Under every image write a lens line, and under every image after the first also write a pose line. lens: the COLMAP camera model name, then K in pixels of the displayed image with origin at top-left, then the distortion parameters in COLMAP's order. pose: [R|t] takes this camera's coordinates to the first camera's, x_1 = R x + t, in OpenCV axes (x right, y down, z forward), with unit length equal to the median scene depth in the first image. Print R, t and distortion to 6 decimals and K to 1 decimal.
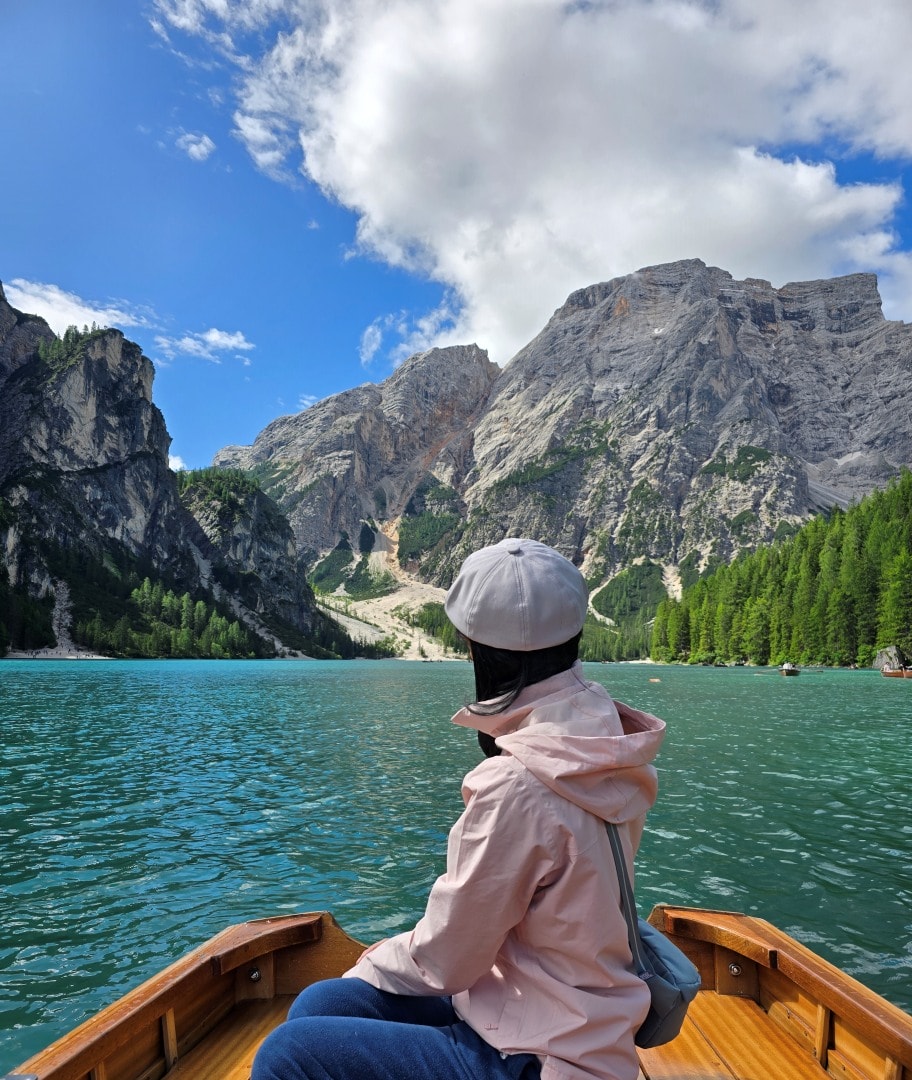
lens RADIAL K [[806.3, 0, 462.1], [0, 806.3, 621.9], [0, 0, 1]] dist [0.071483, -0.090560]
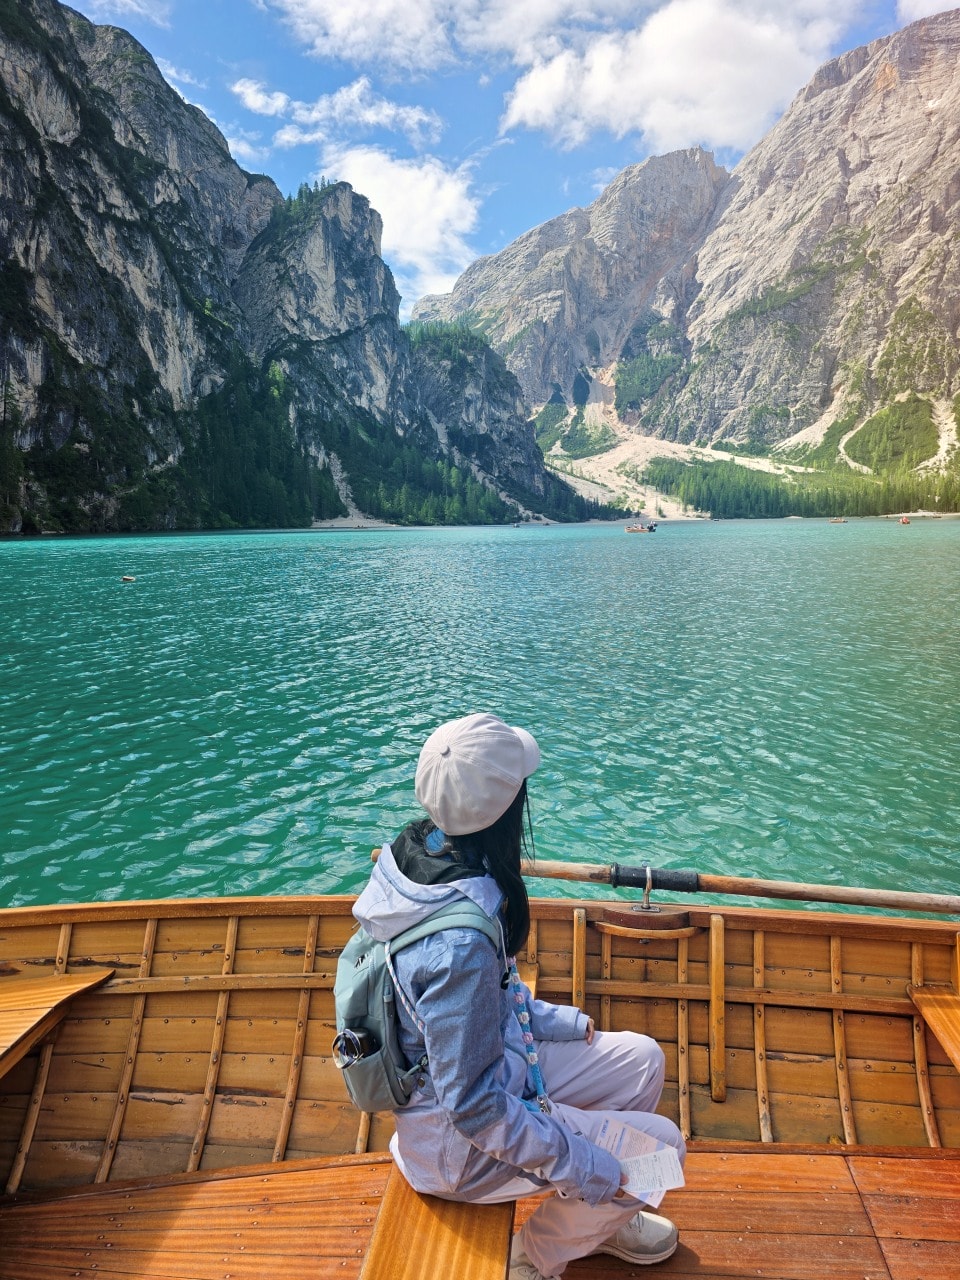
lens RADIAL K [[849.4, 0, 482.8], [0, 849.4, 632.1], [0, 0, 1]] dist [0.057528, -0.058549]
pose [[0.977866, 0.001181, -0.209229, -0.024716], [0.035587, 0.984475, 0.171878, -0.001544], [0.206184, -0.175520, 0.962643, -0.018661]]
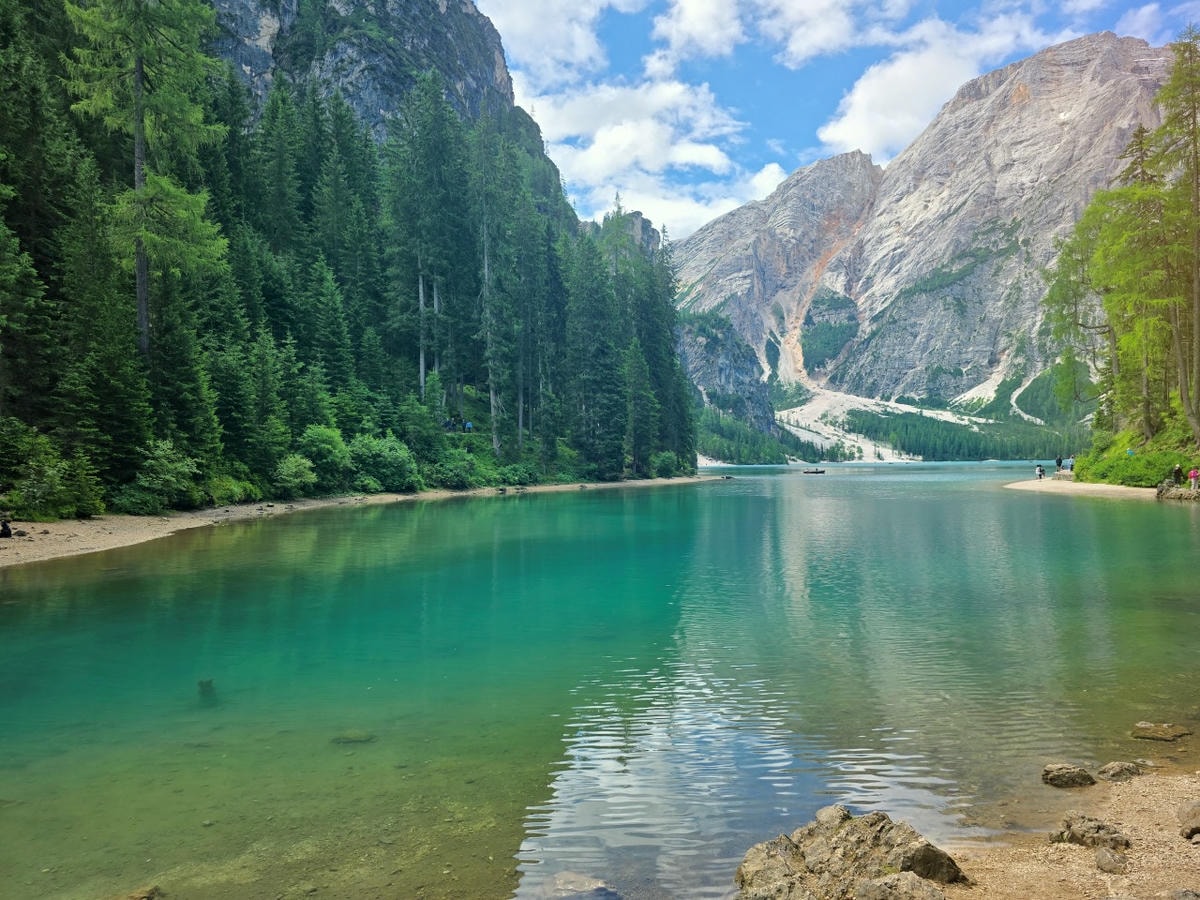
lens RADIAL K [[800.3, 0, 595.0], [0, 800.3, 464.6], [0, 0, 1]] dist [0.056897, -0.047586]
pose [[0.967183, -0.023226, -0.253015, -0.085348], [0.035601, 0.998378, 0.044439, -0.008590], [0.251573, -0.051988, 0.966441, -0.127456]]
